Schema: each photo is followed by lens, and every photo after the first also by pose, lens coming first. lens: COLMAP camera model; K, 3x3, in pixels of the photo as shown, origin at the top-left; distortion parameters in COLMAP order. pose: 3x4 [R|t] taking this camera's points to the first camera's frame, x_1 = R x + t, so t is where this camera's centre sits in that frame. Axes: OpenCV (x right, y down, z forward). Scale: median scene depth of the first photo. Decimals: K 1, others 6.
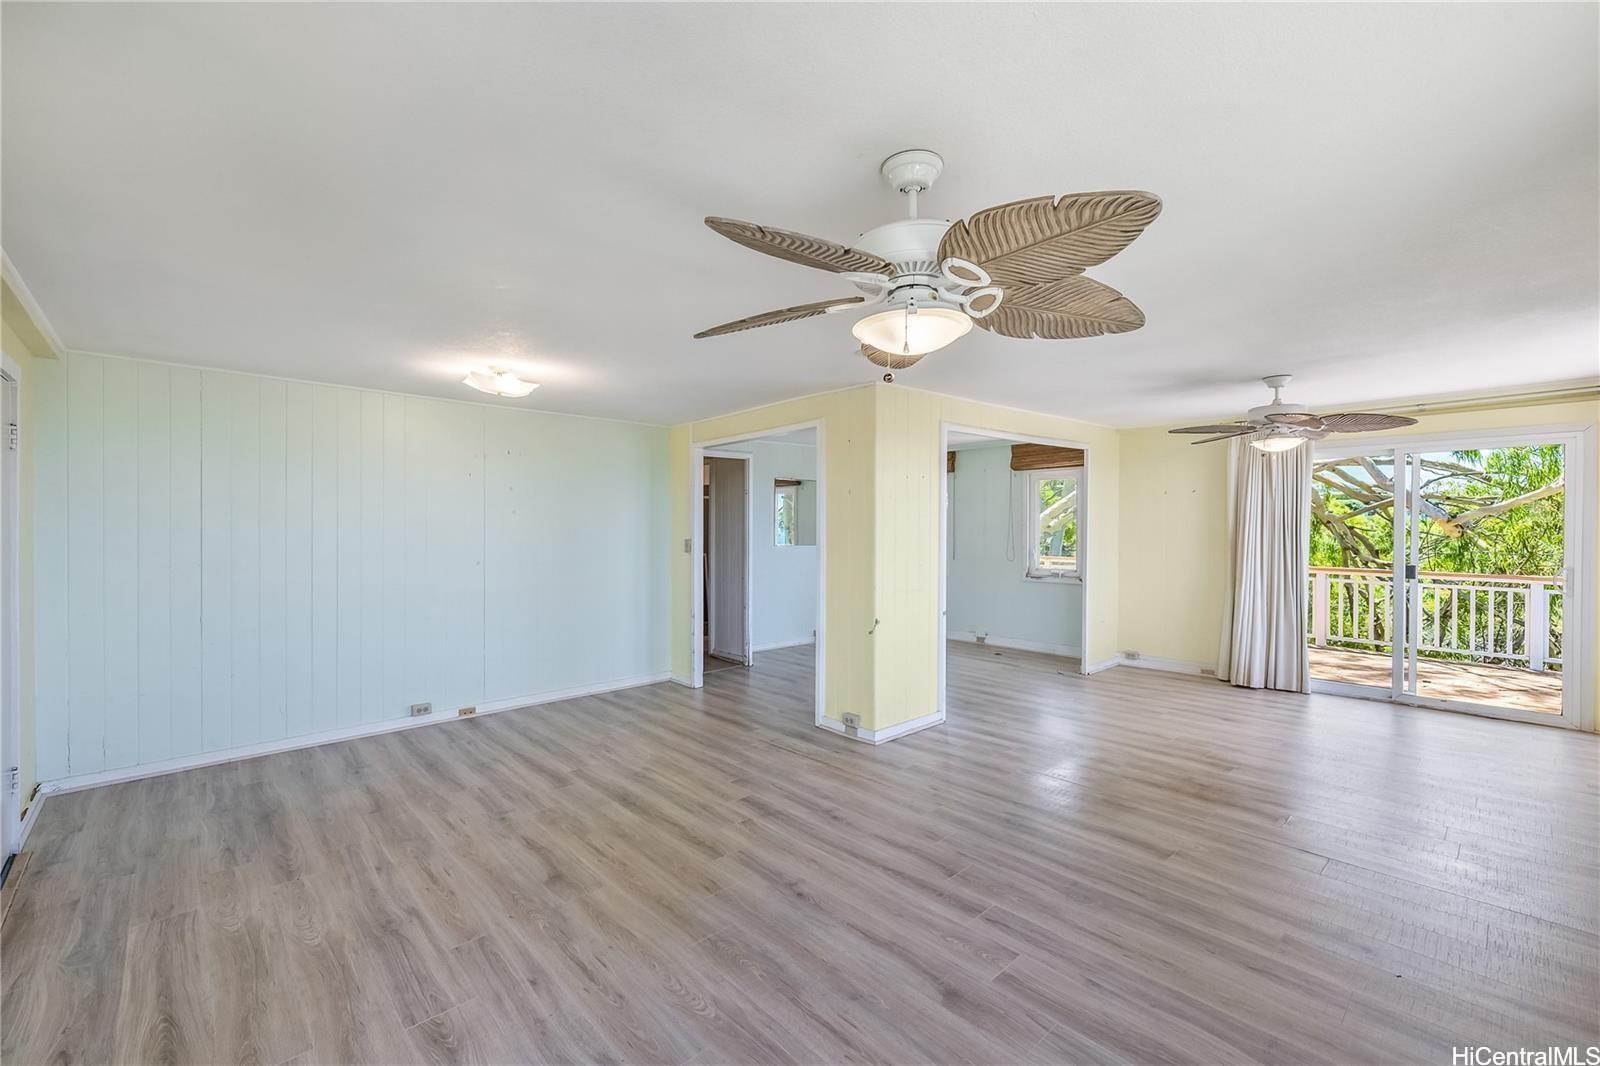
lens RADIAL K [[673.6, 0, 800.0], [0, 673.6, 533.0], [0, 0, 1]] dist [-0.000532, -0.000099]
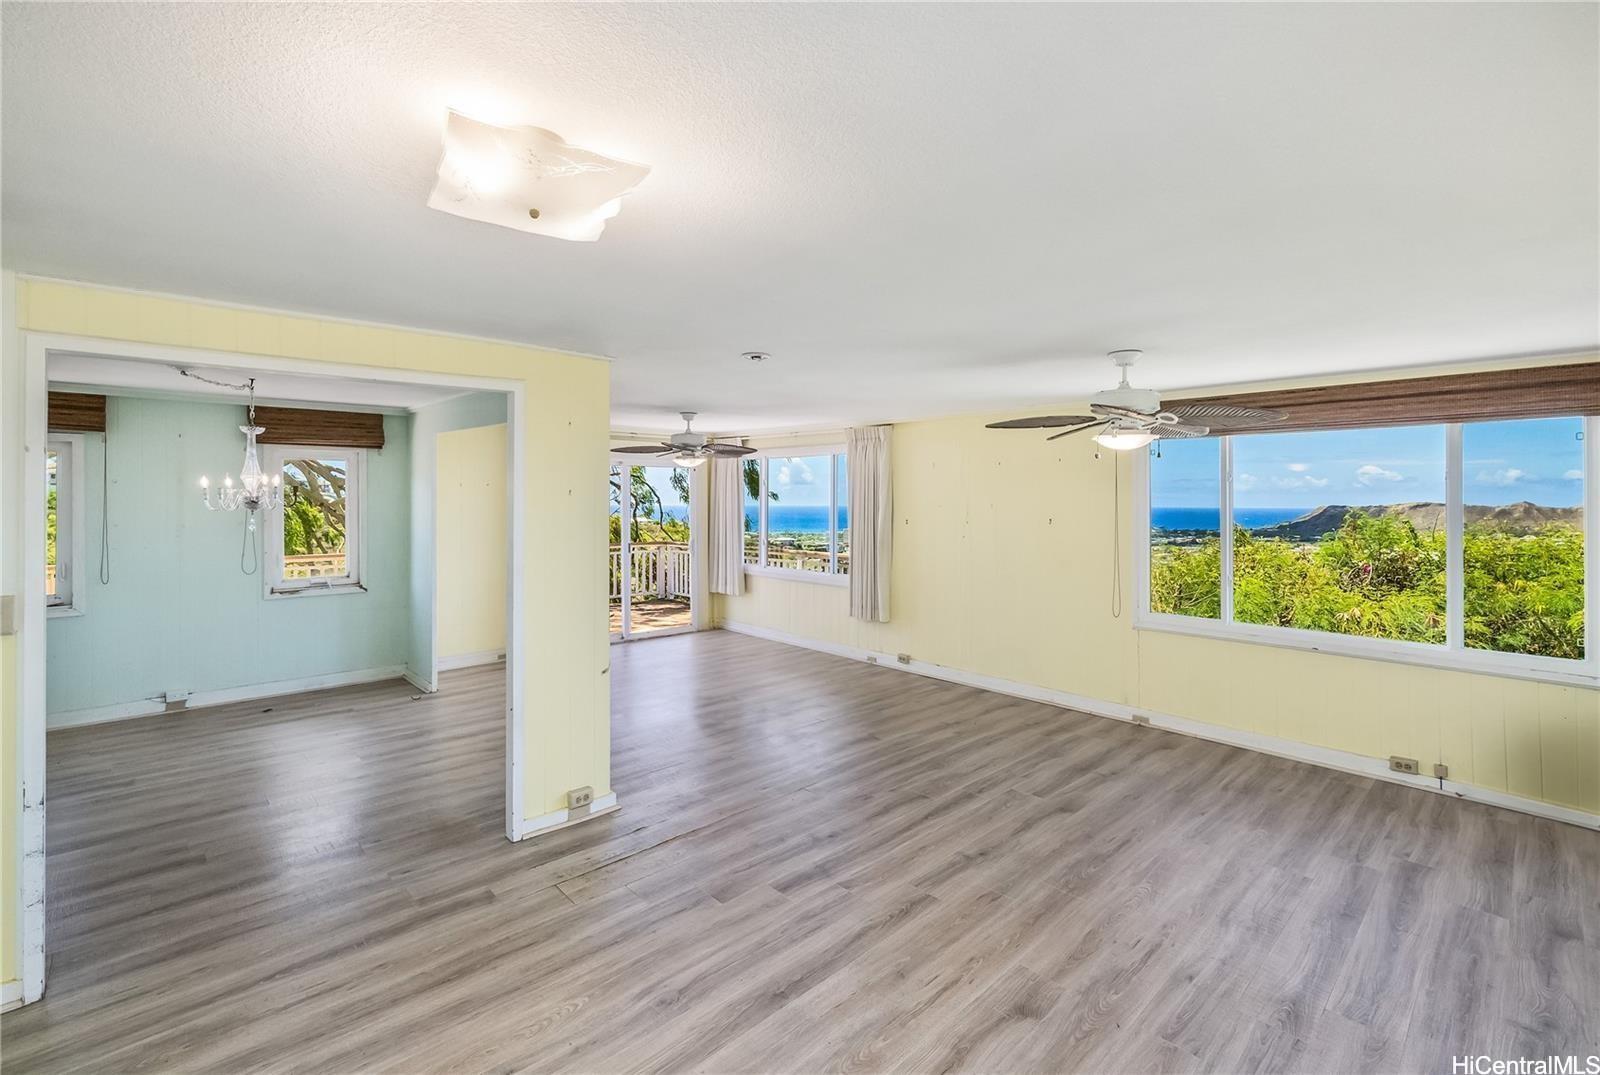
lens RADIAL K [[701.5, 0, 803.5], [0, 701.5, 495.9], [0, 0, 1]] dist [-0.000720, -0.000130]
pose [[-0.009924, 0.005463, 0.999936, -1.041684], [0.006622, 0.999964, -0.005397, -0.076773], [-0.999929, 0.006568, -0.009960, 1.111707]]
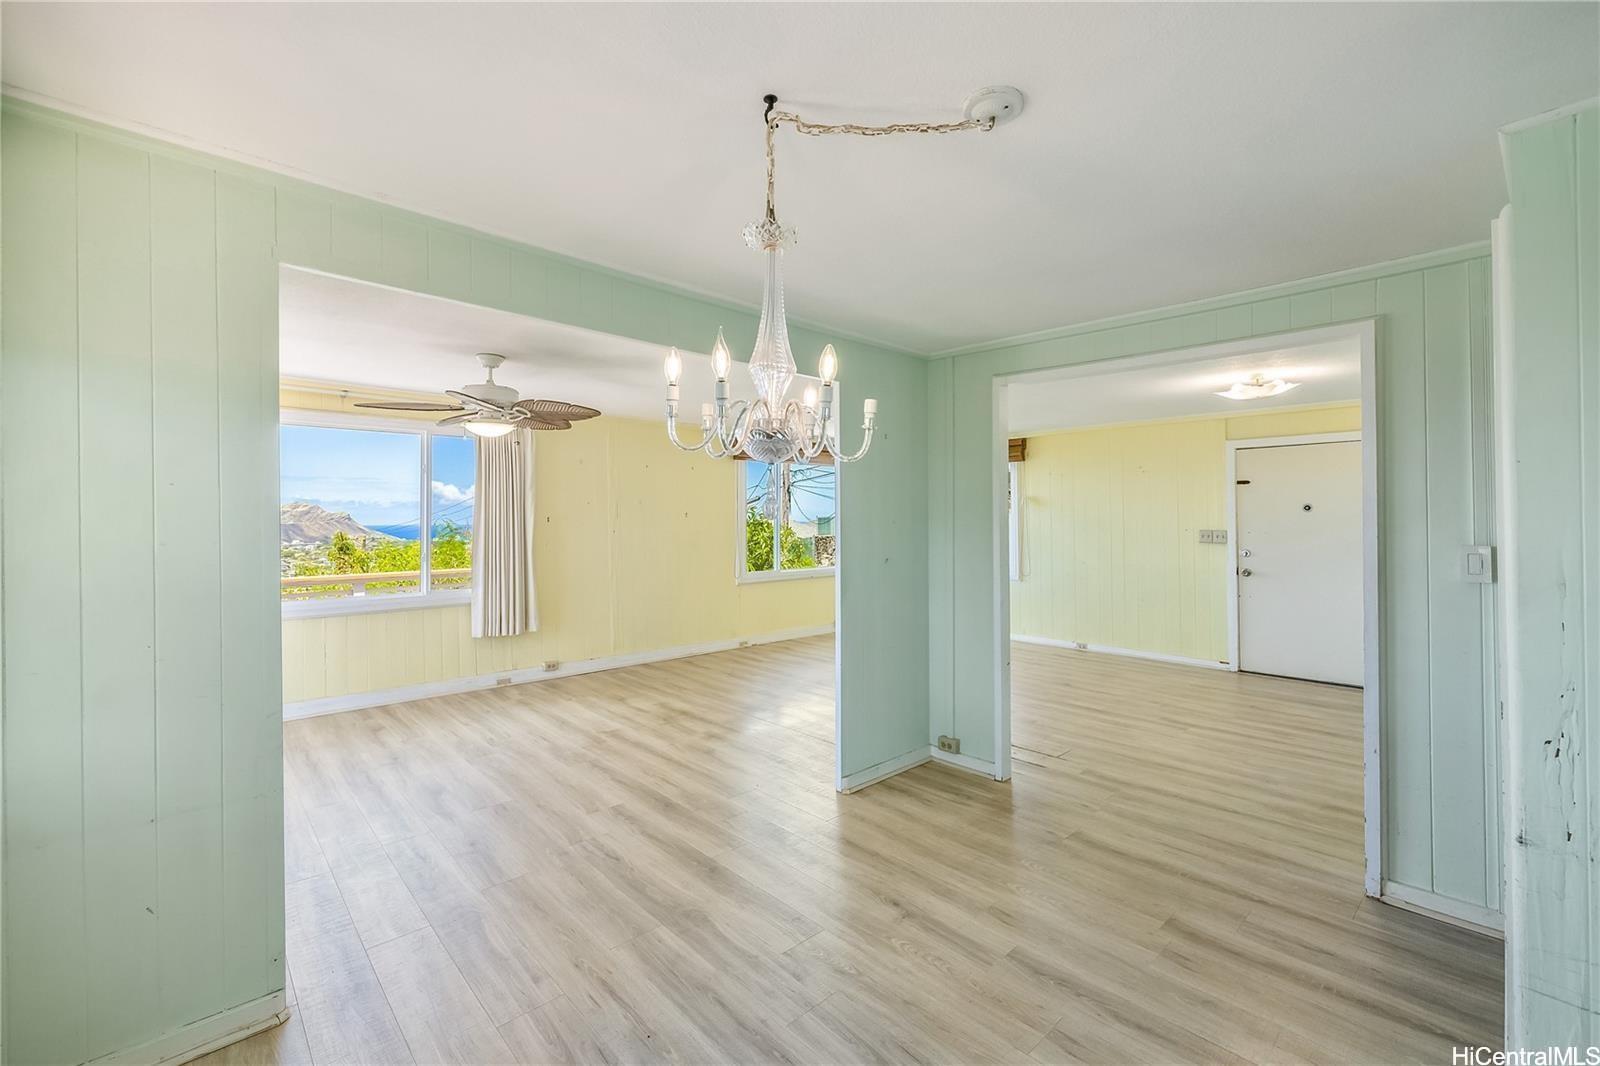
lens RADIAL K [[689.7, 0, 802.8], [0, 689.7, 516.4], [0, 0, 1]] dist [-0.002092, -0.000222]
pose [[-0.999994, 0.003085, -0.001621, 0.403444], [0.003072, 0.999964, 0.007868, -0.023893], [0.001645, 0.007863, -0.999968, 2.751677]]
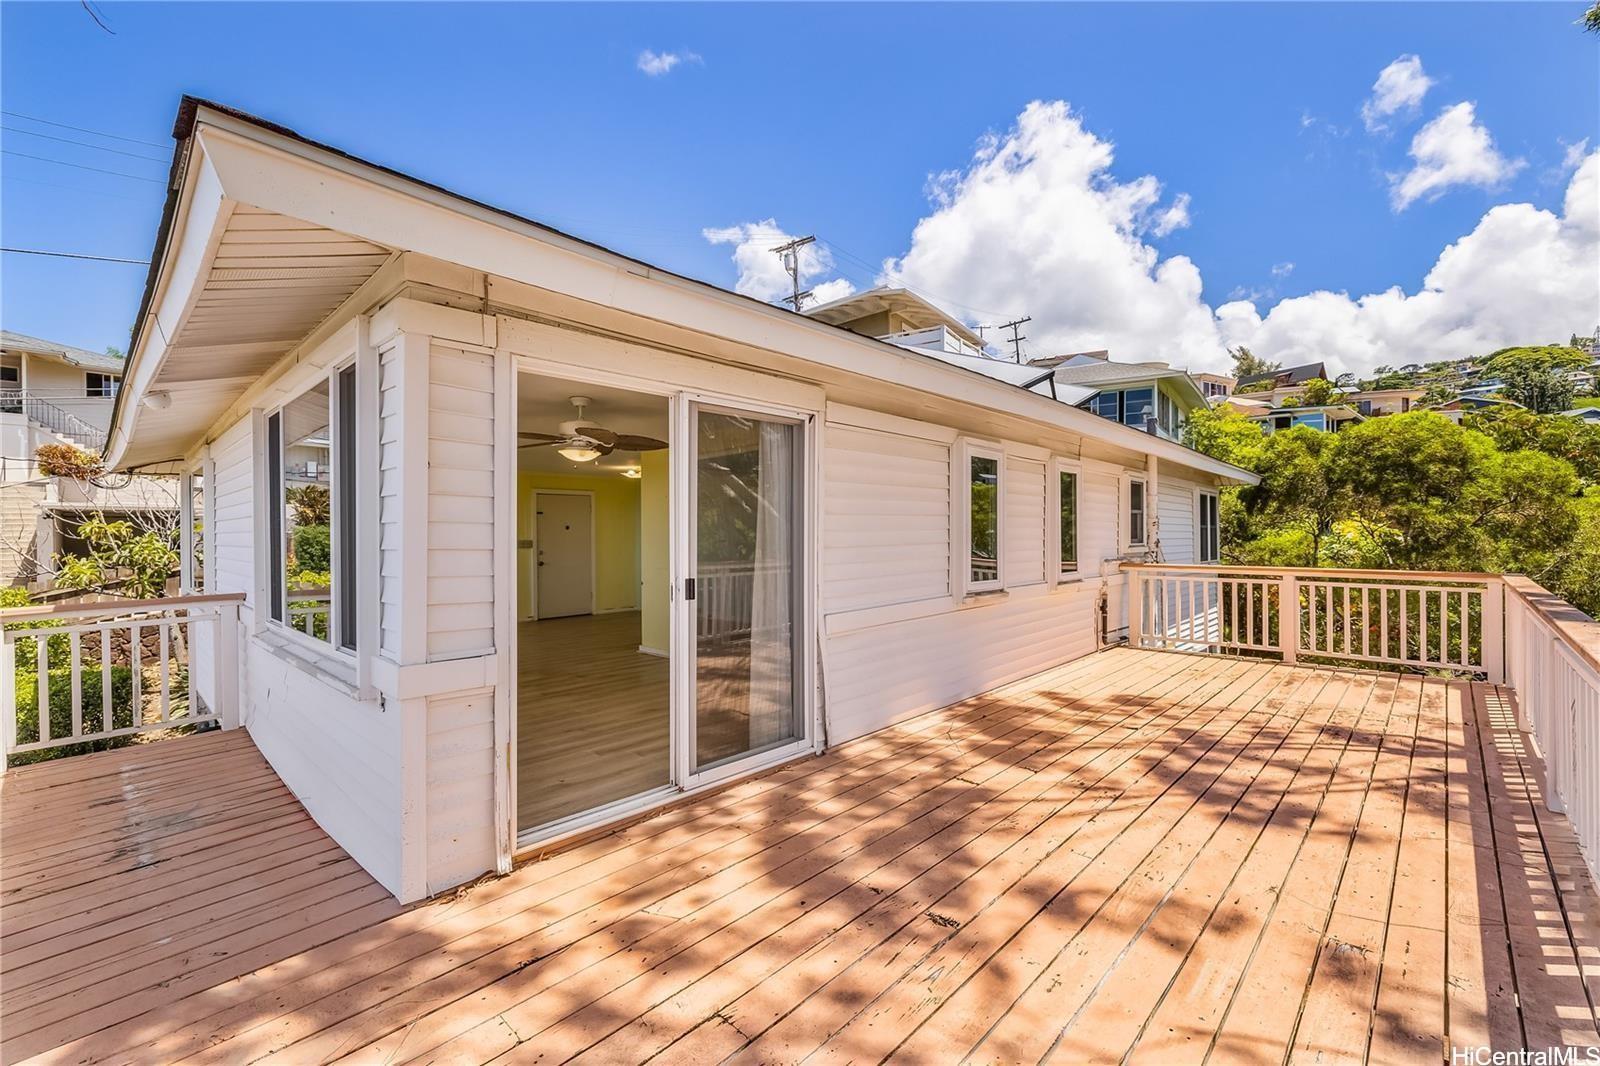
lens RADIAL K [[673.6, 0, 800.0], [0, 673.6, 533.0], [0, 0, 1]] dist [-0.000532, -0.000099]
pose [[0.062336, -0.005045, -0.998042, 2.695444], [-0.004579, 0.999975, -0.005341, 0.013350], [0.998045, 0.004903, 0.062311, 1.861366]]
